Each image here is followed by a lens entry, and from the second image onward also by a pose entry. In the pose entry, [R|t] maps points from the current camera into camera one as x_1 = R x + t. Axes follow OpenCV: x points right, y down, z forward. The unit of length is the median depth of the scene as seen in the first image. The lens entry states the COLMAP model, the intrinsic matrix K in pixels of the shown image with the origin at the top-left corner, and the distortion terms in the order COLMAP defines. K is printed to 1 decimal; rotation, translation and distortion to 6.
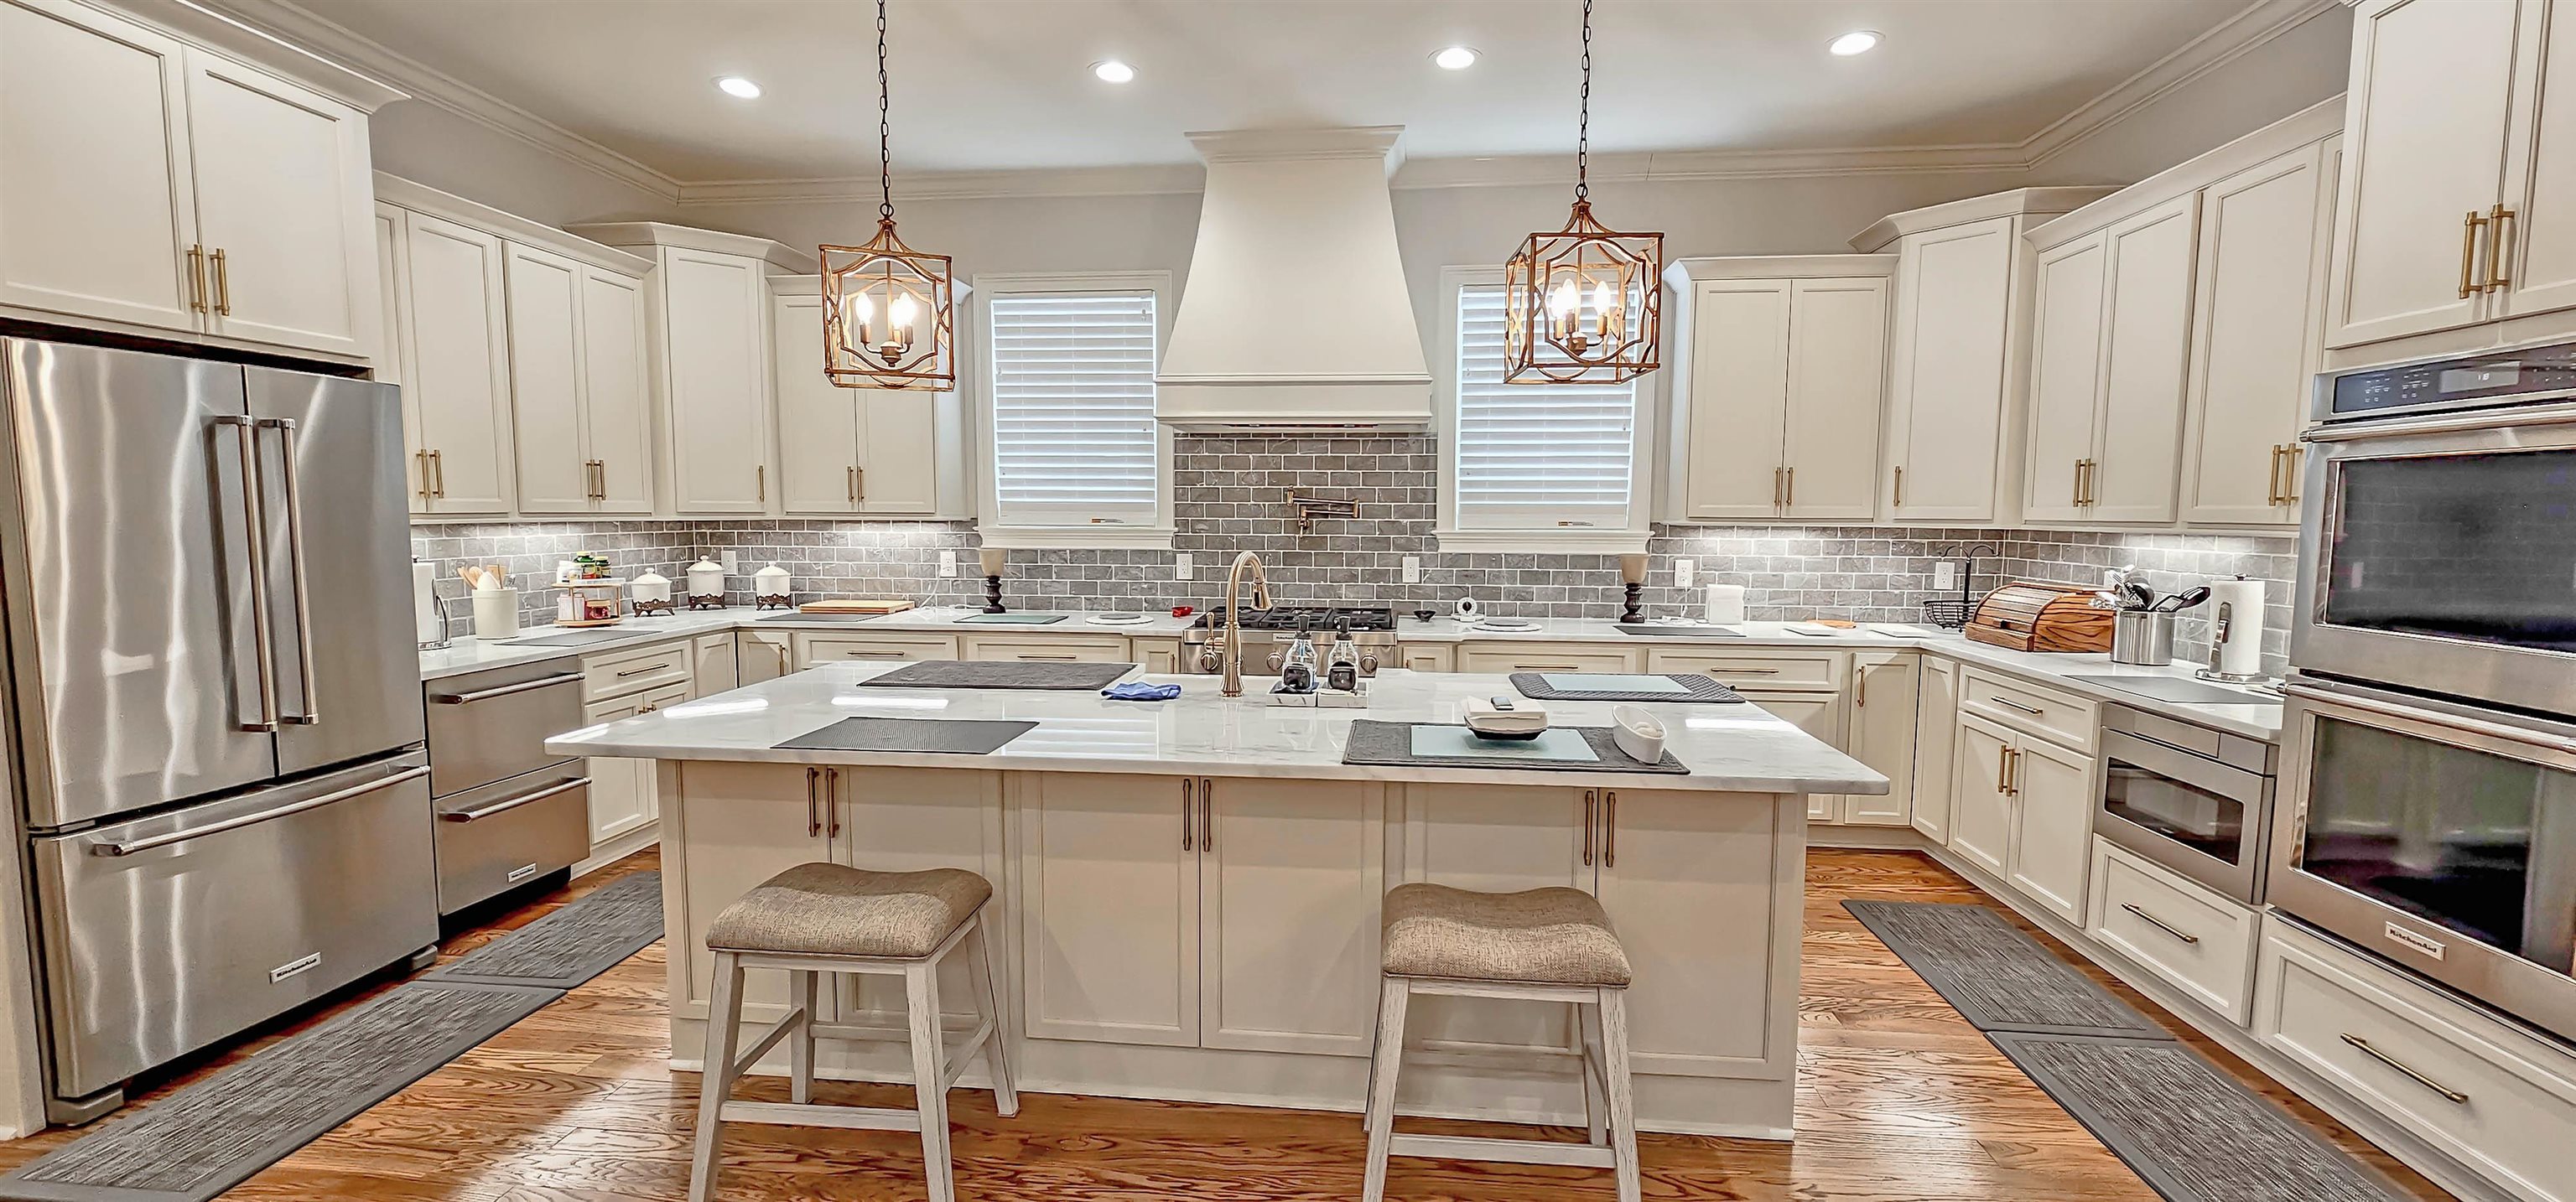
lens RADIAL K [[1054.4, 0, 1293.0], [0, 1054.4, 609.0], [0, 0, 1]] dist [-0.005794, 0.003153]
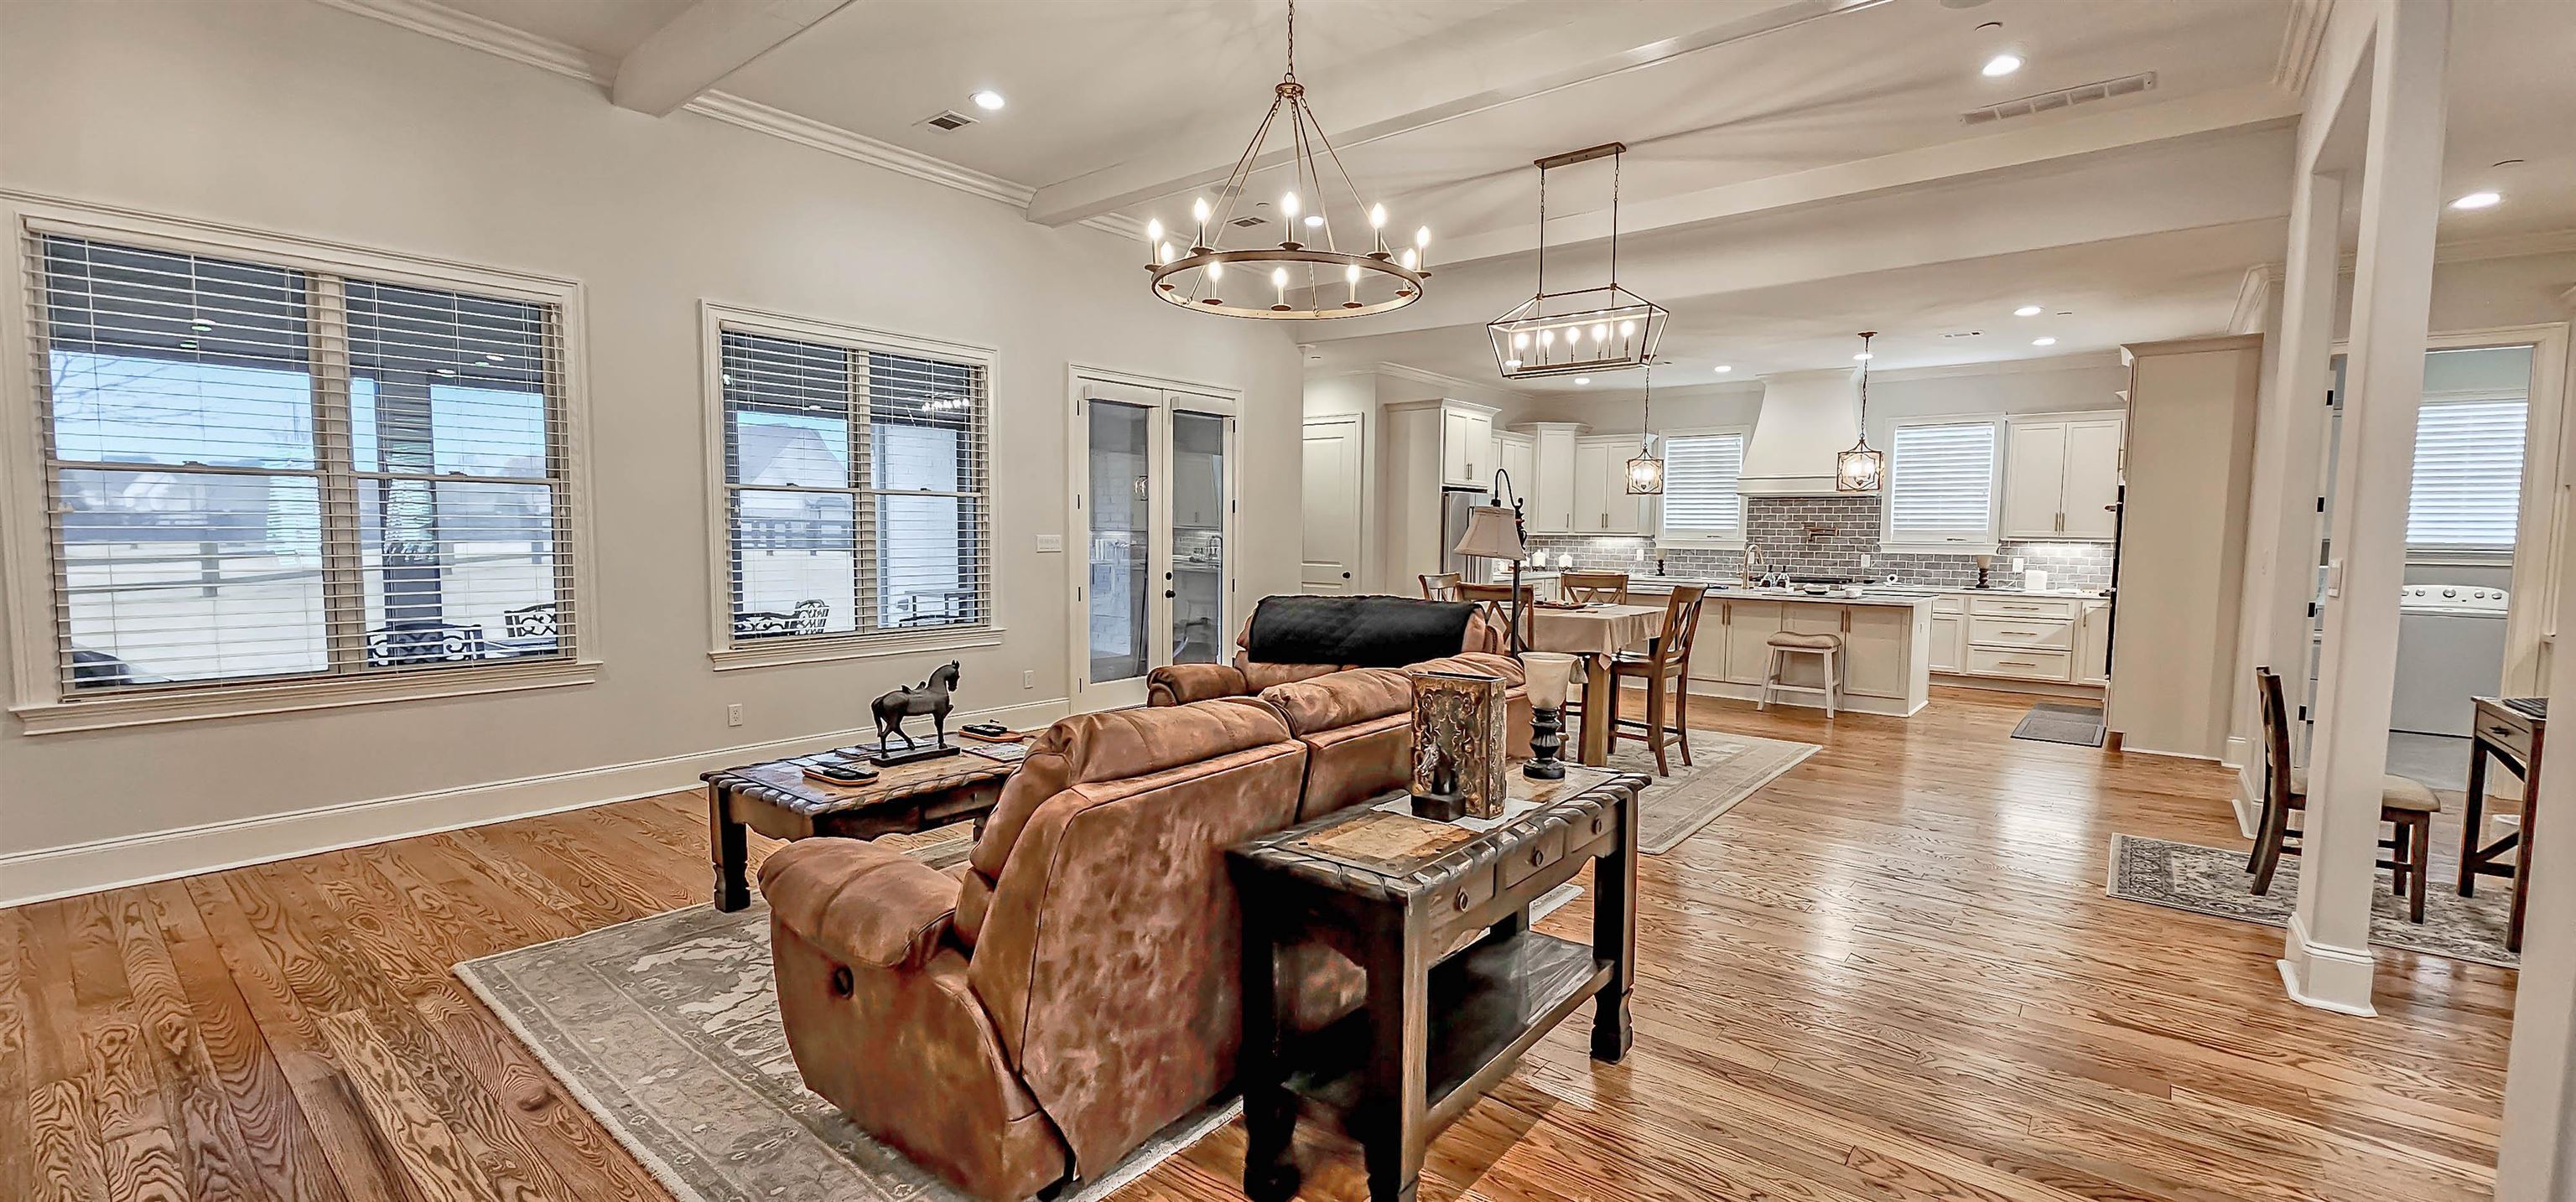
lens RADIAL K [[1051.2, 0, 1293.7], [0, 1051.2, 607.0], [0, 0, 1]] dist [-0.000760, -0.000446]
pose [[0.835399, 0.044734, -0.547821, 0.323573], [-0.057484, 0.998328, -0.006139, 0.137630], [0.546630, 0.036620, 0.836573, -1.423150]]
